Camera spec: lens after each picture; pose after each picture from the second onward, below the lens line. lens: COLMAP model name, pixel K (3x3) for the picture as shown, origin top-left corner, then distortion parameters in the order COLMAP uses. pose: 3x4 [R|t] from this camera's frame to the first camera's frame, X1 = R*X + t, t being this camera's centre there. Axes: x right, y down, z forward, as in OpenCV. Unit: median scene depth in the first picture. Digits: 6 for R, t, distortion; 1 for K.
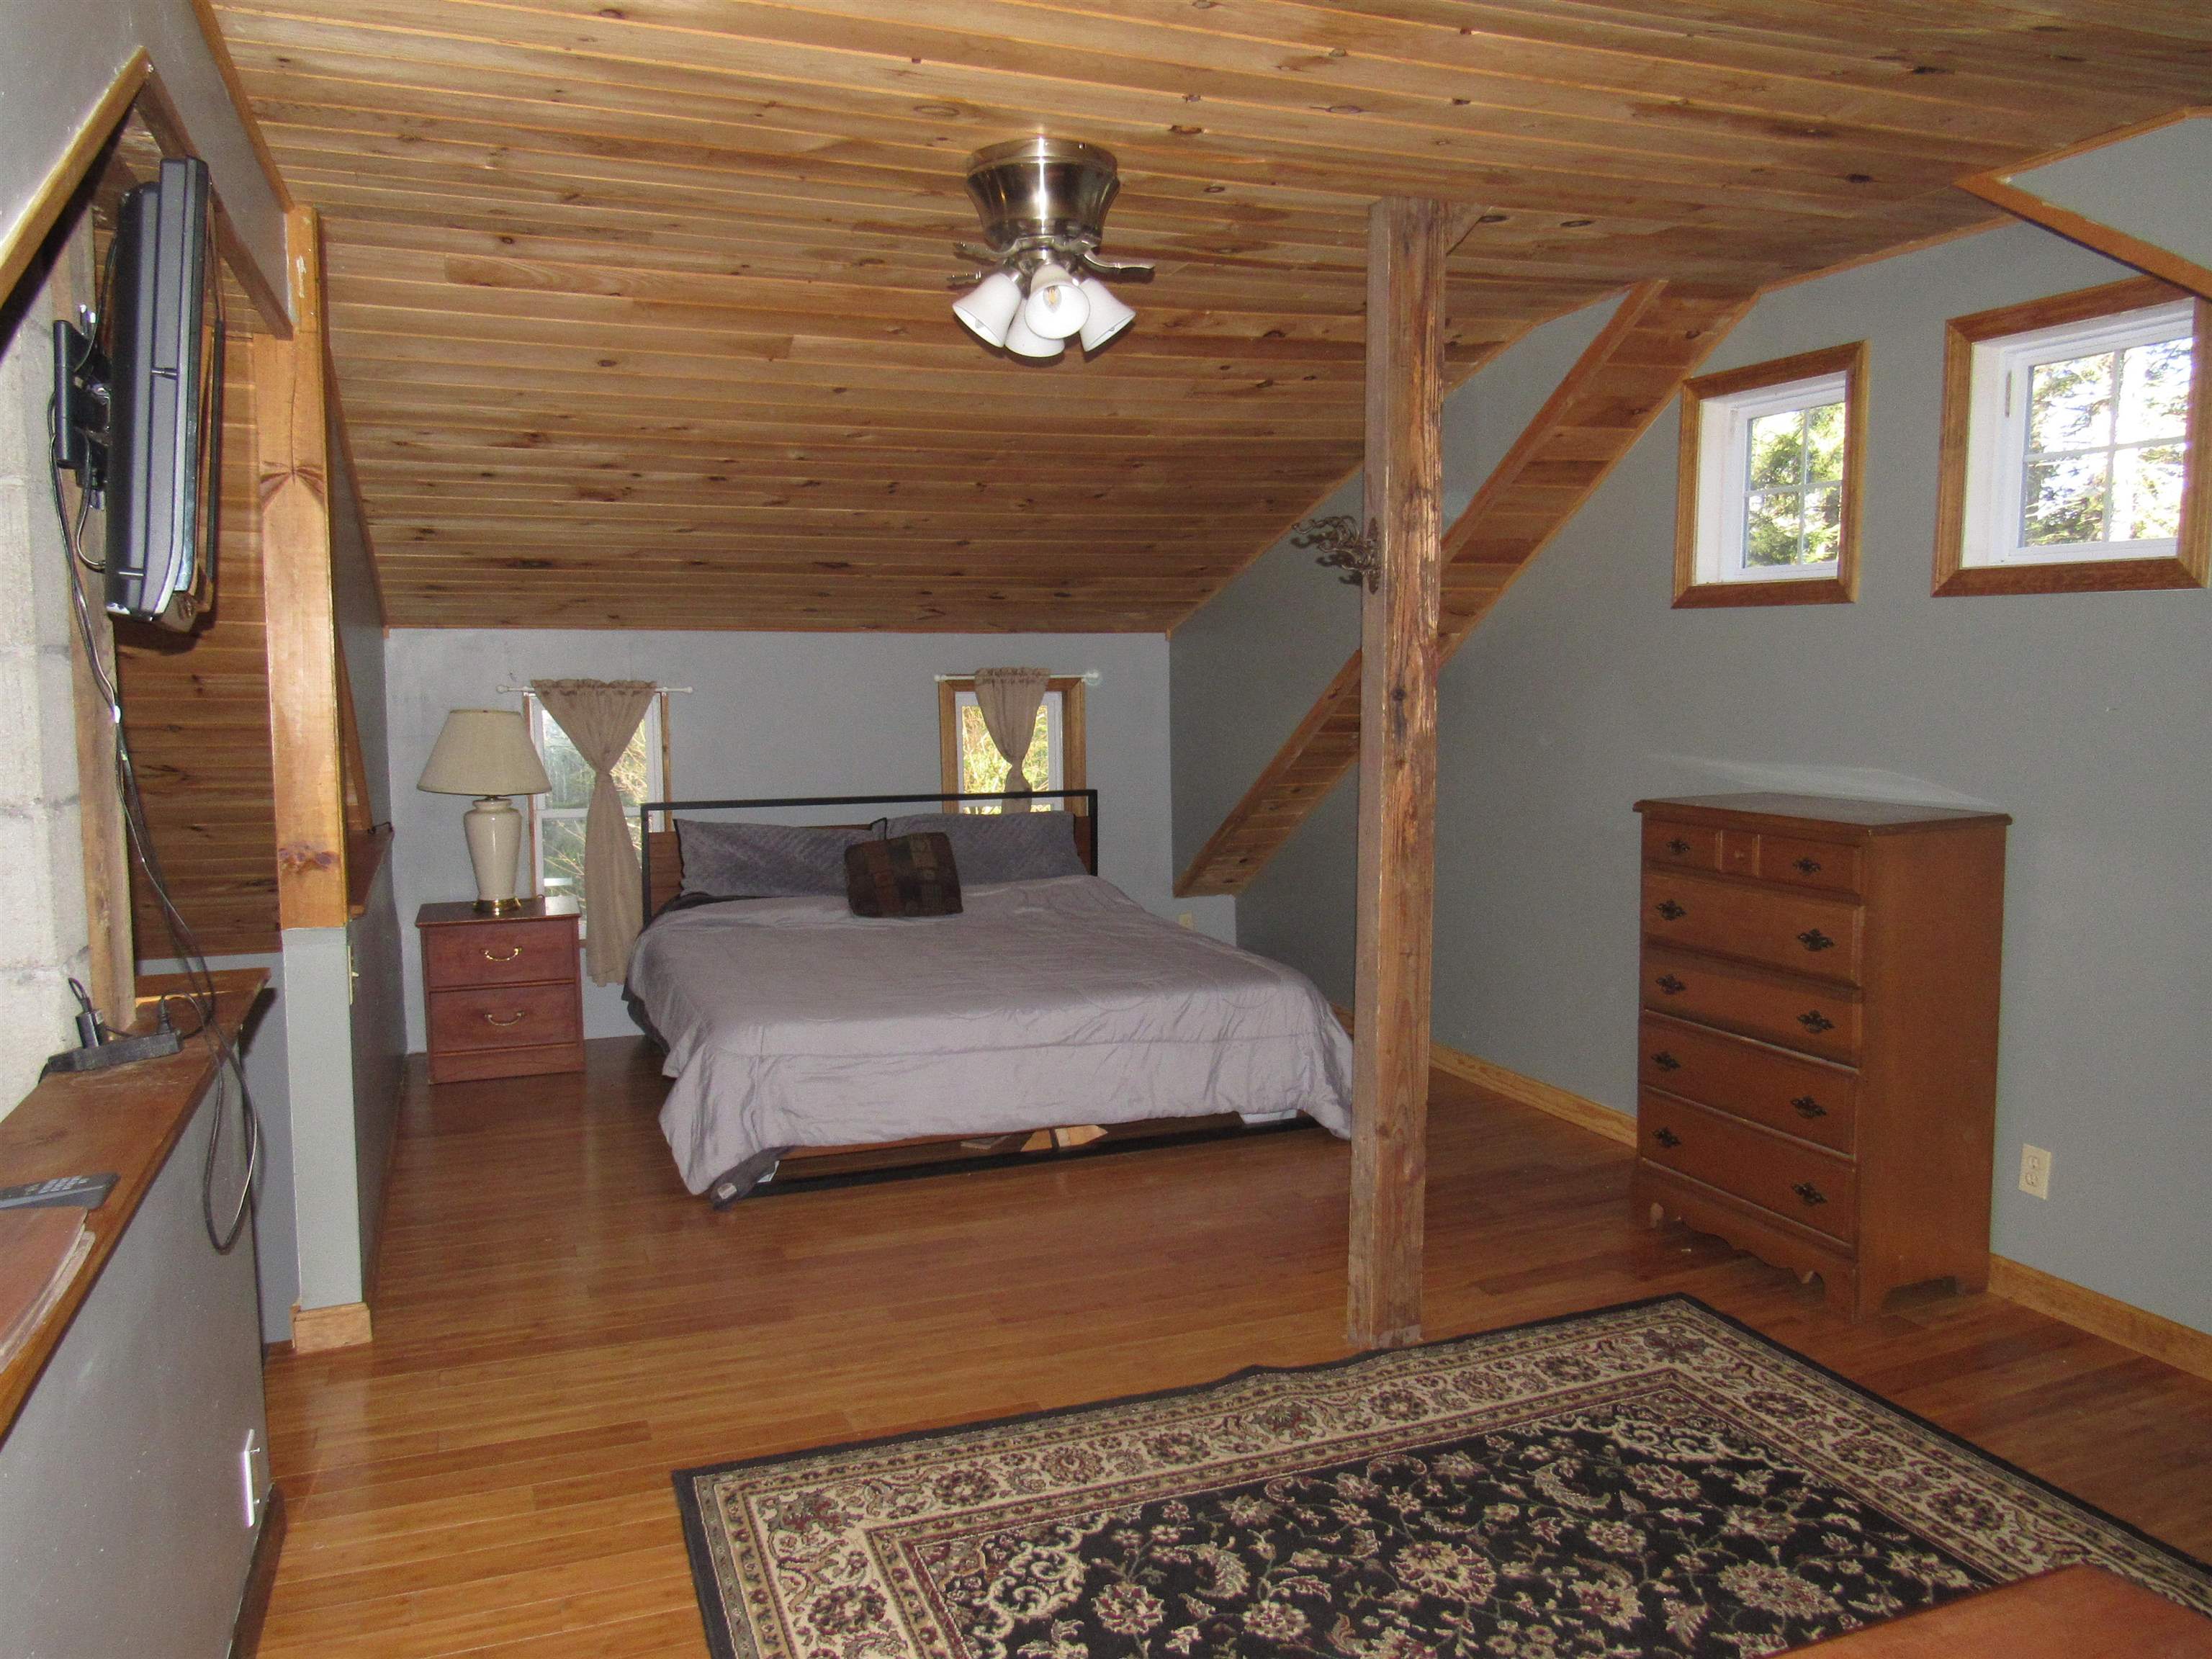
lens RADIAL K [[1592.0, 0, 1087.8], [0, 1592.0, 833.3], [0, 0, 1]] dist [-0.025568, 0.006489]
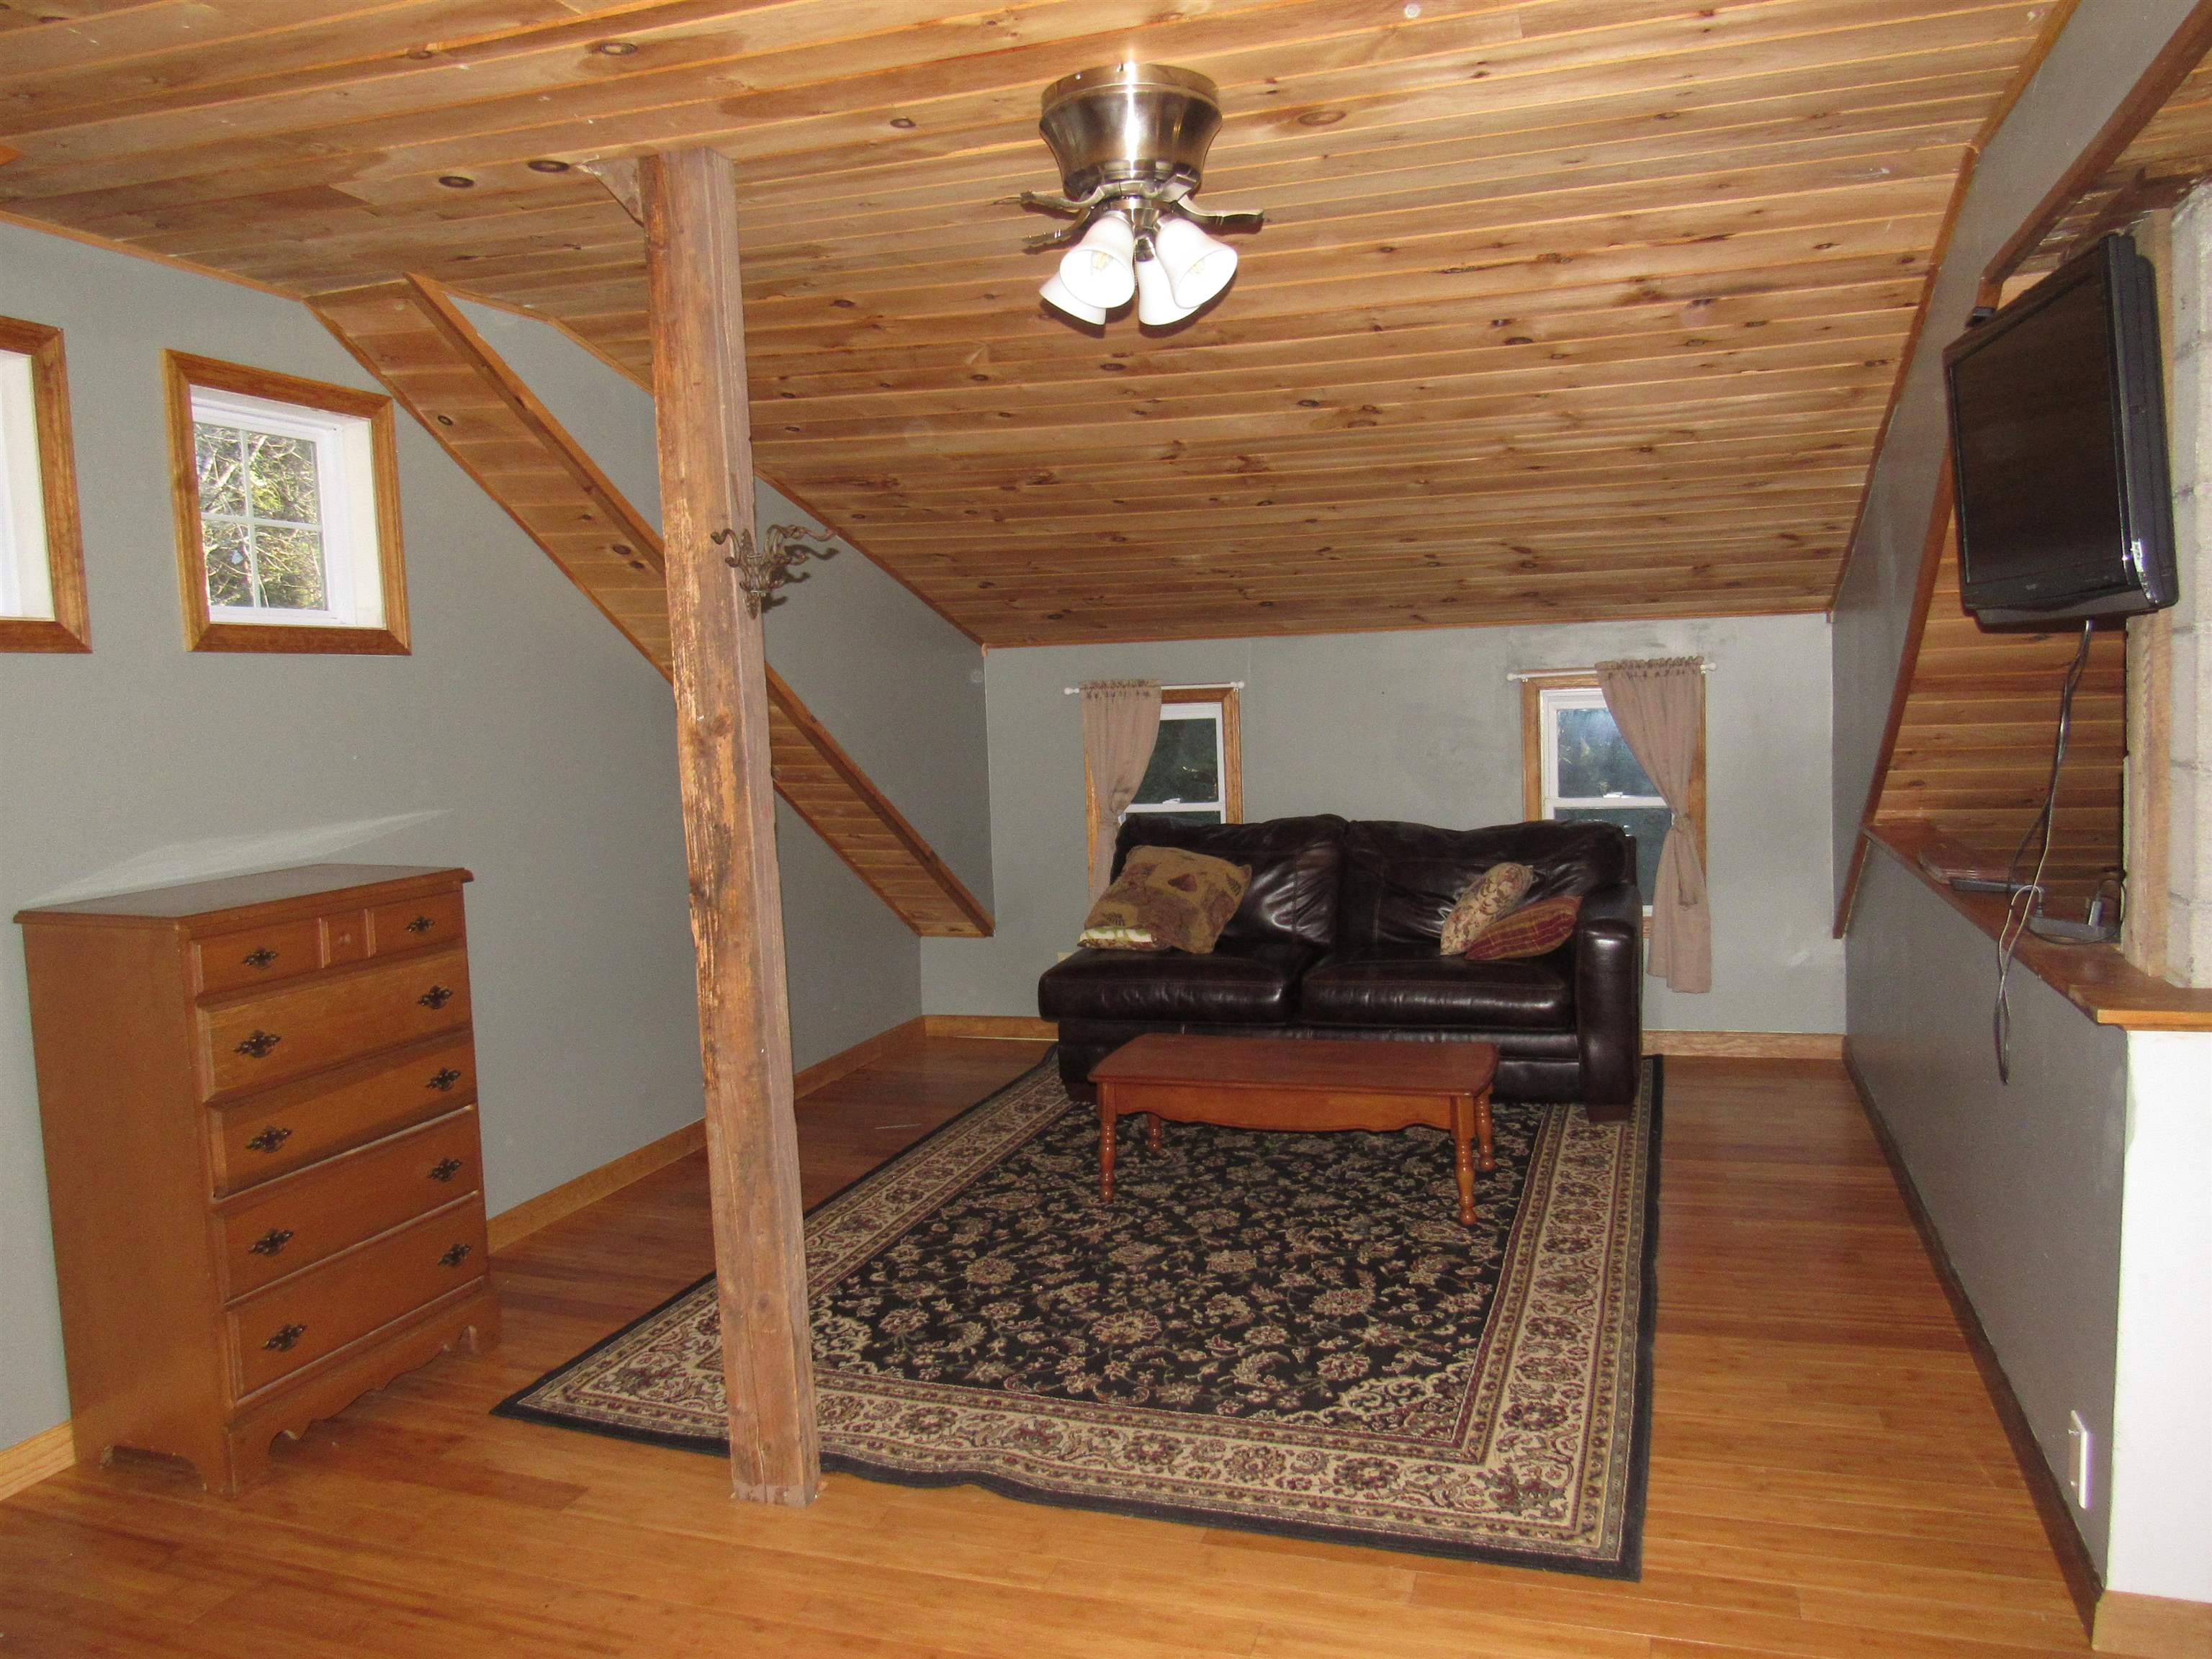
lens RADIAL K [[1592.0, 0, 1114.0], [0, 1592.0, 835.5], [0, 0, 1]] dist [-0.025568, 0.006489]
pose [[-0.761566, -0.030701, 0.647359, -0.639144], [0.108293, 0.978806, 0.173817, -0.202662], [-0.638975, 0.202477, -0.742101, 1.878339]]
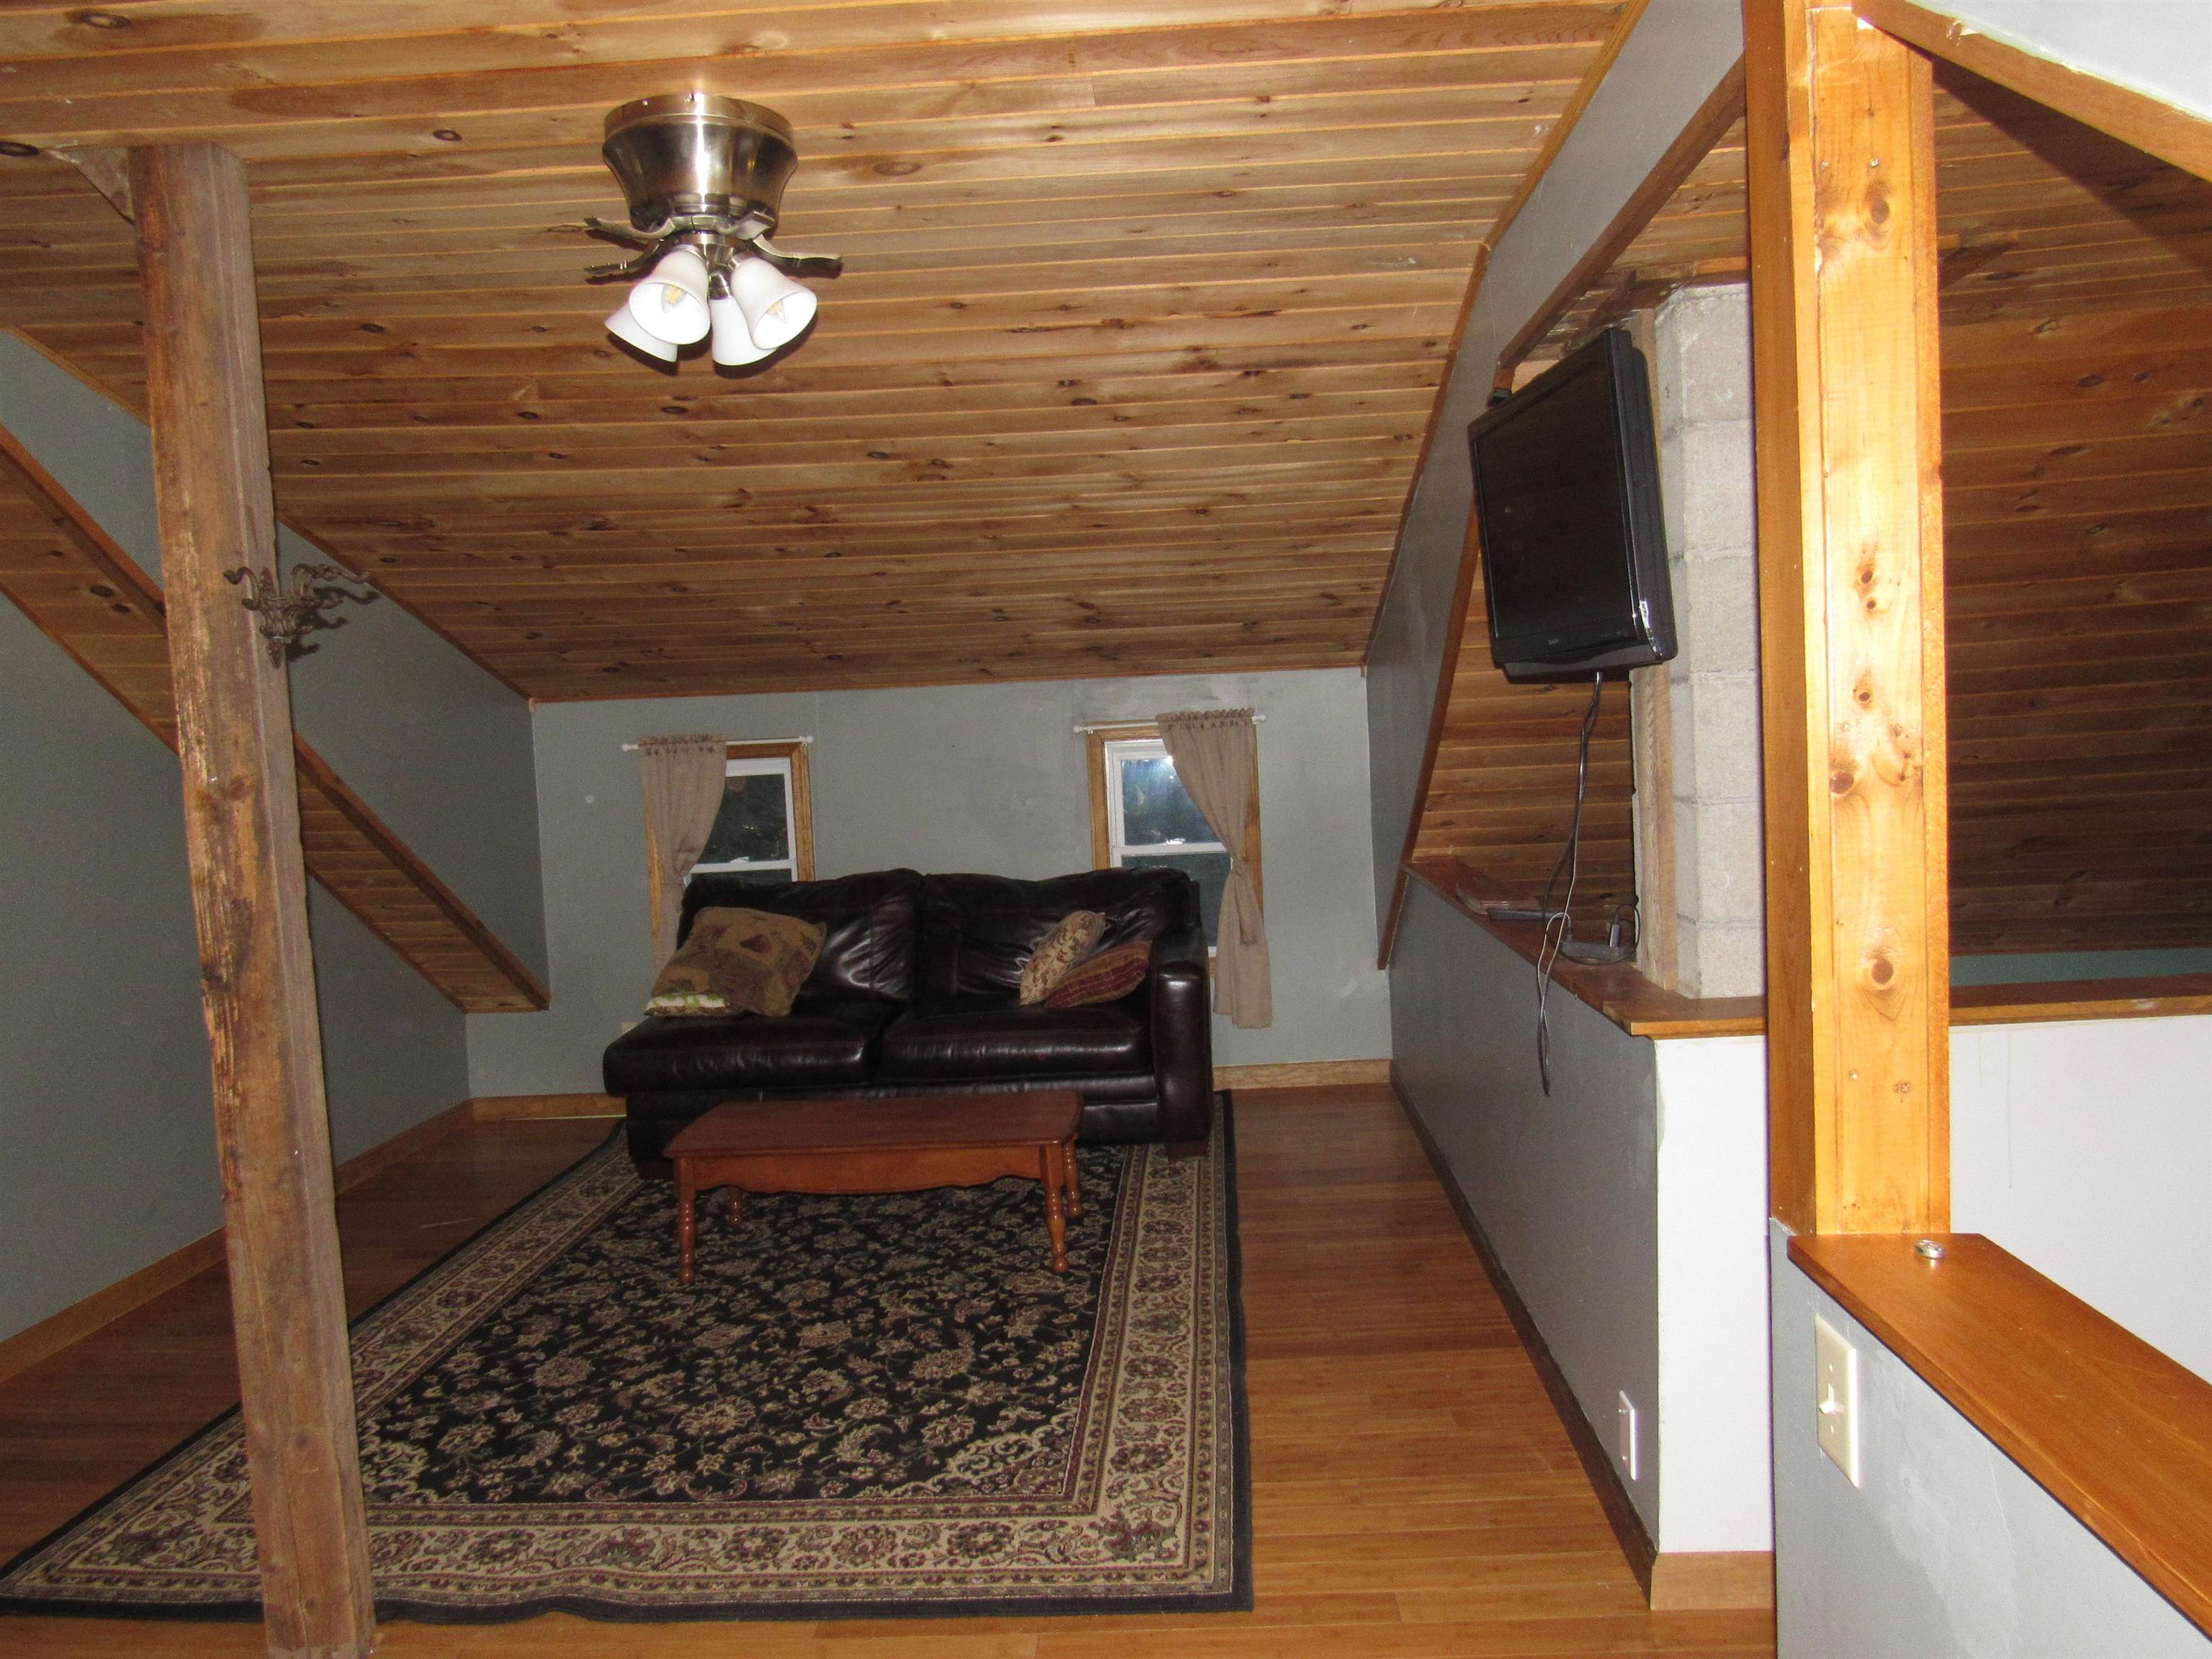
lens RADIAL K [[1592.0, 0, 1112.9], [0, 1592.0, 832.5], [0, 0, 1]] dist [-0.025568, 0.006489]
pose [[-0.908972, 0.013478, 0.416639, -0.611456], [0.090458, 0.982038, 0.165583, -0.200745], [-0.406924, 0.188199, -0.893865, 1.874873]]
